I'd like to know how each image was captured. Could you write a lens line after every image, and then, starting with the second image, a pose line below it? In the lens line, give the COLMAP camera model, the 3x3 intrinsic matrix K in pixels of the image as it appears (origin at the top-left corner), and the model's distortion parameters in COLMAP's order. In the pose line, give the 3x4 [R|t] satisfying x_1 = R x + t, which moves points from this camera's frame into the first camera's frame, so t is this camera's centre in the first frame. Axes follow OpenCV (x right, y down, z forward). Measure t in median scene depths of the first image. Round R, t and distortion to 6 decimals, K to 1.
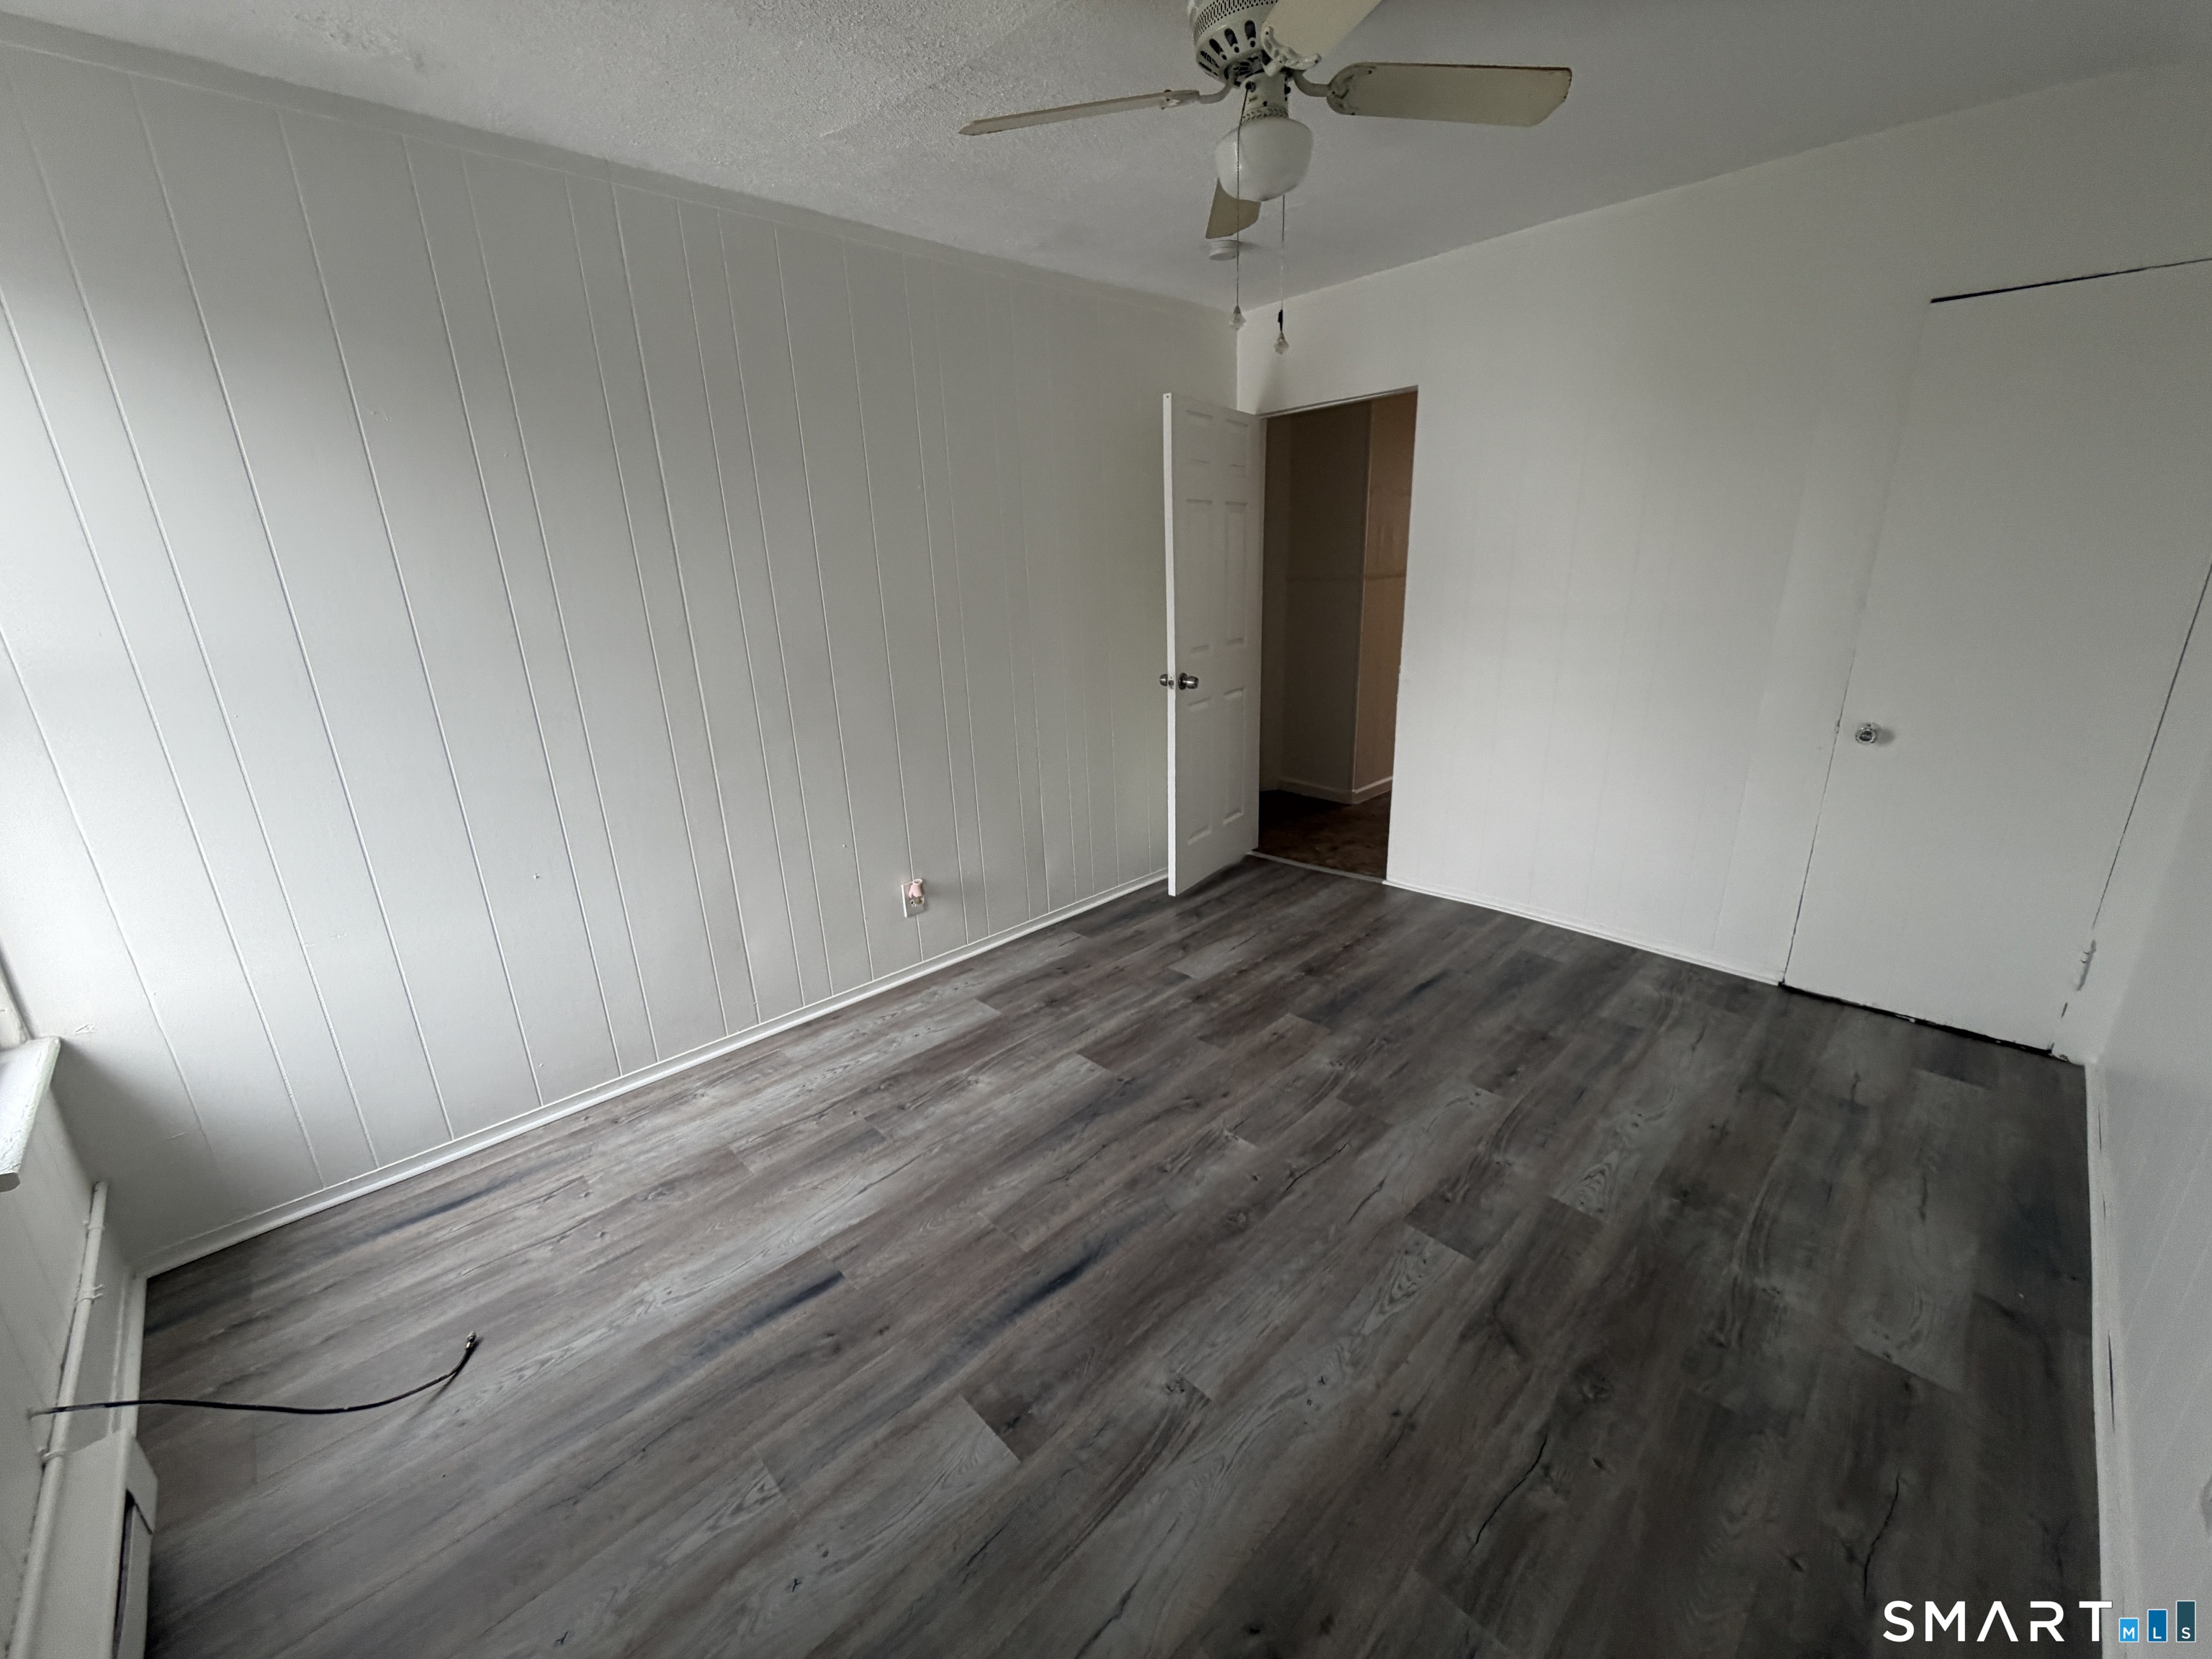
lens RADIAL K [[887.7, 0, 1109.2], [0, 887.7, 837.8], [0, 0, 1]] dist [-0.001173, -0.000200]
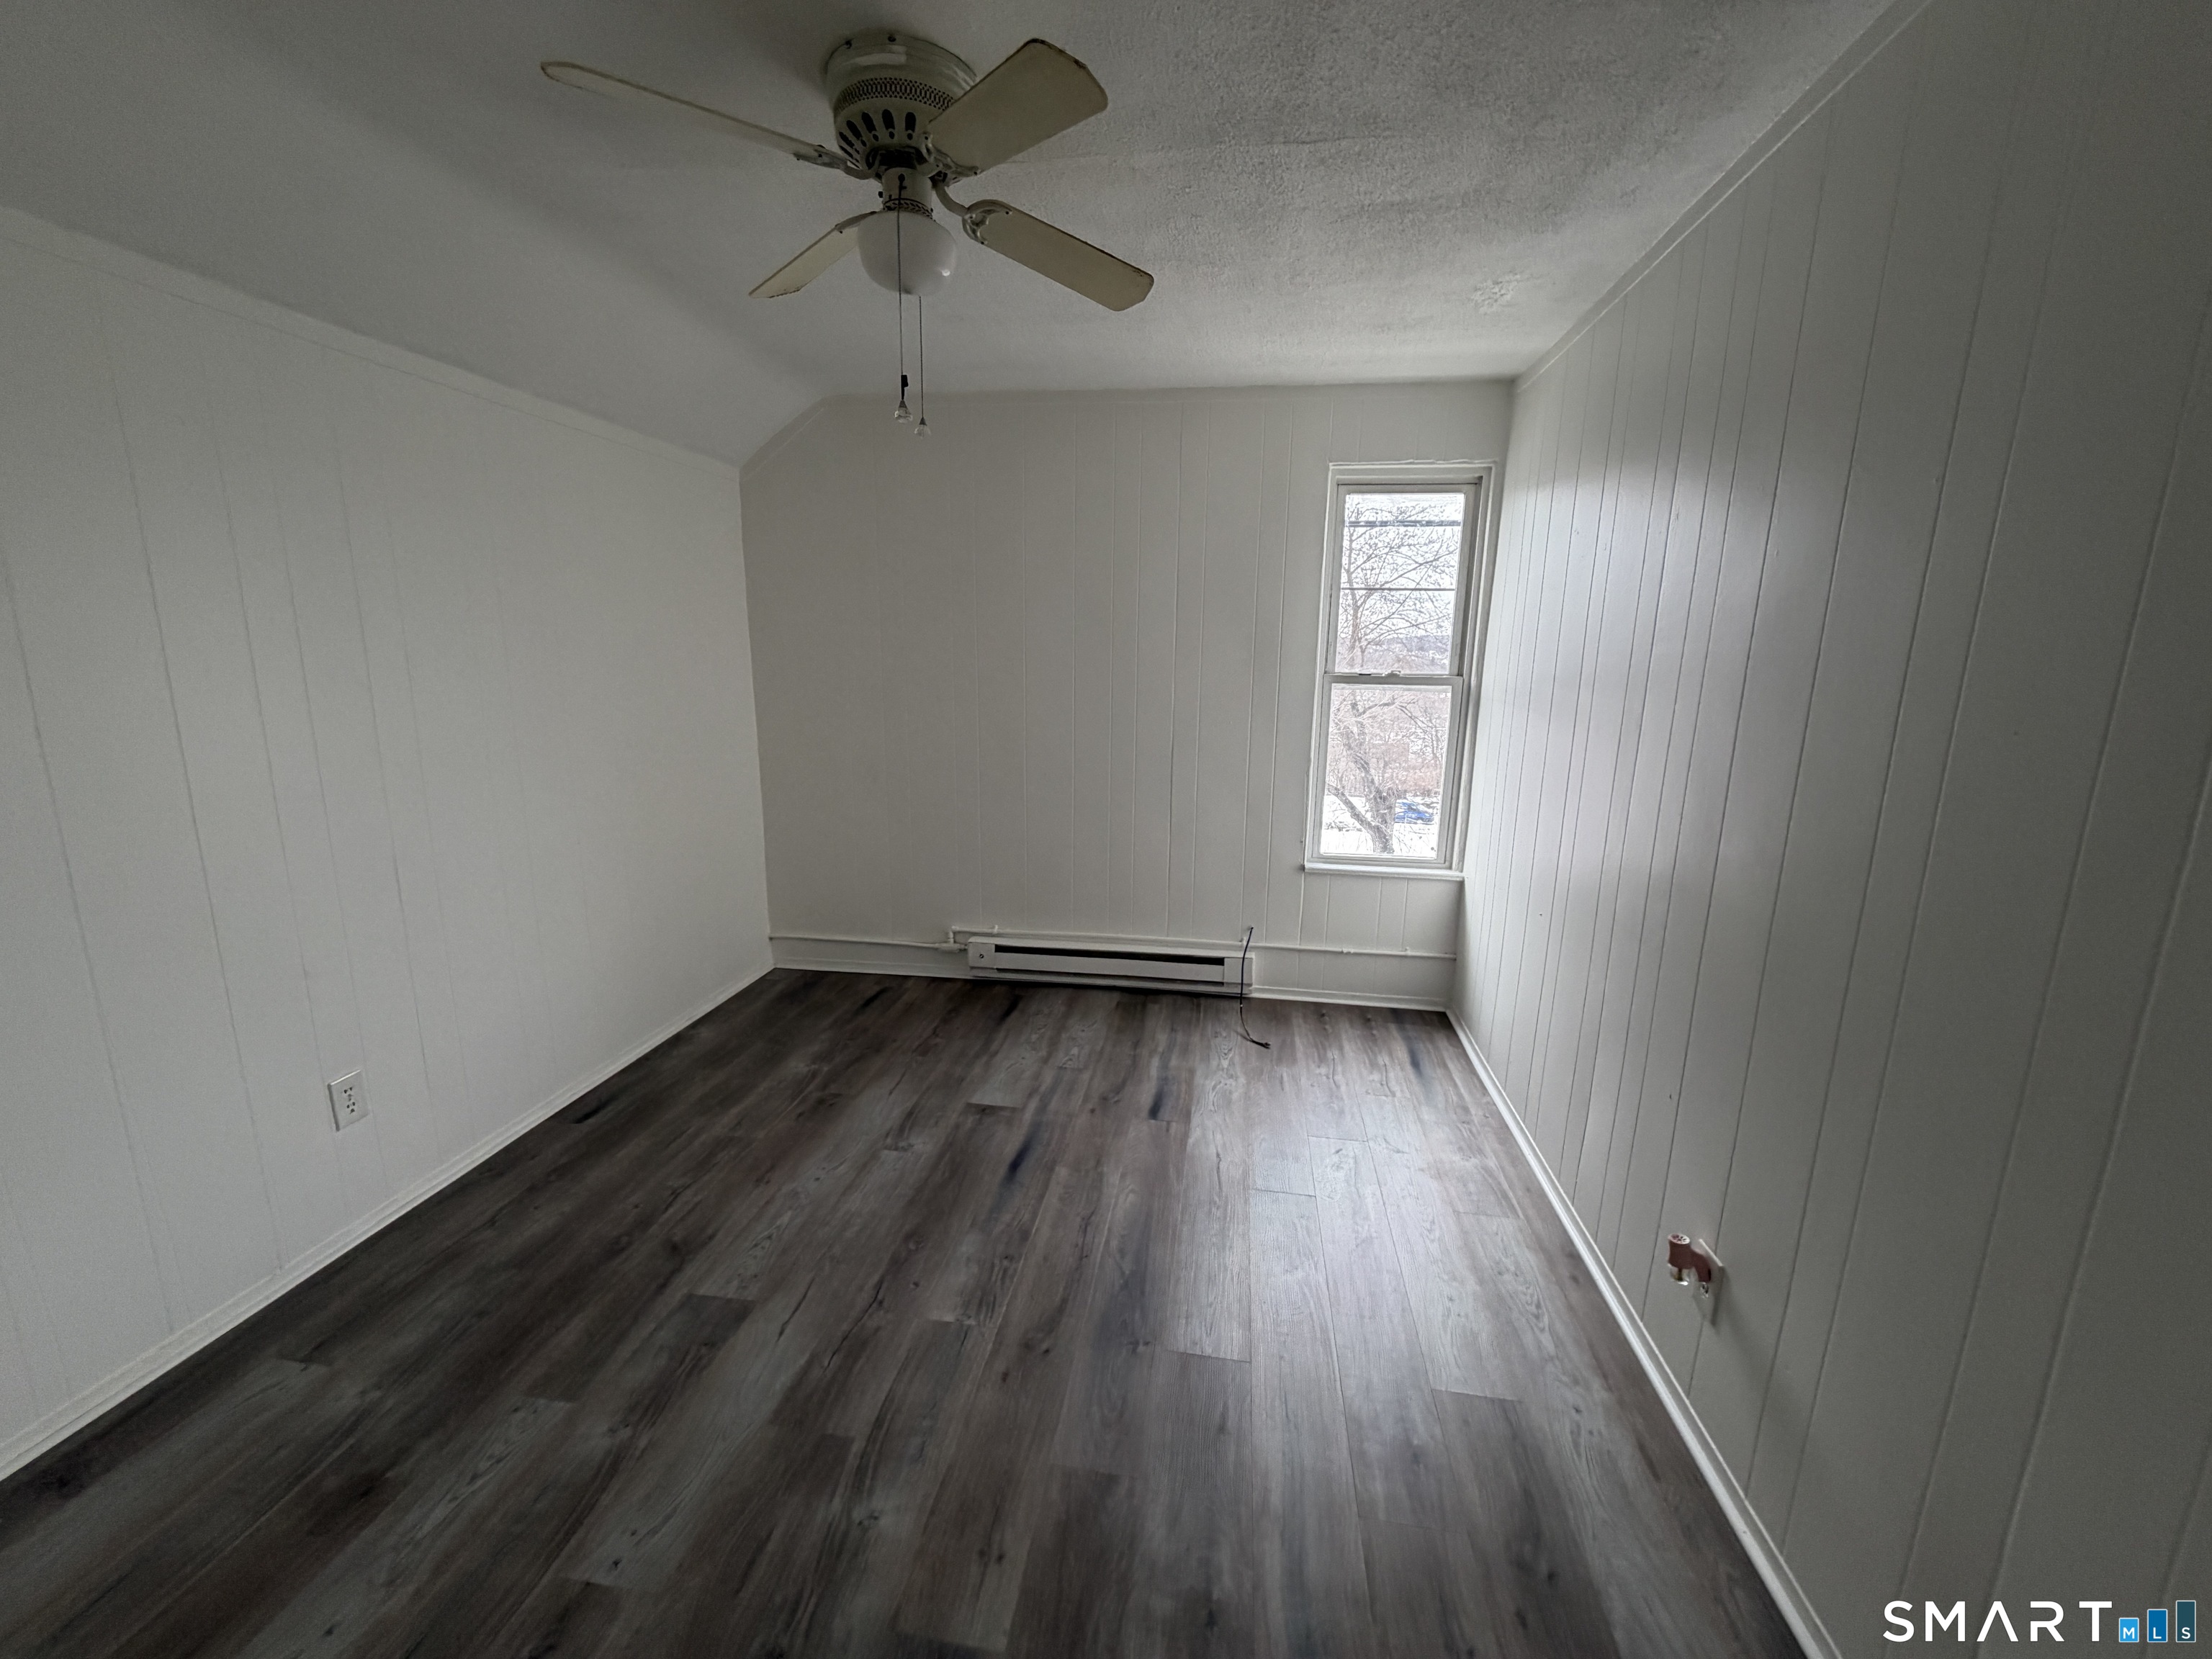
lens RADIAL K [[887.7, 0, 1106.1], [0, 887.7, 831.6], [0, 0, 1]] dist [-0.001173, -0.000200]
pose [[-0.798989, 0.135171, -0.585957, 0.534324], [-0.173605, 0.881071, 0.439971, -0.537934], [0.575741, 0.453257, -0.680500, 1.674940]]
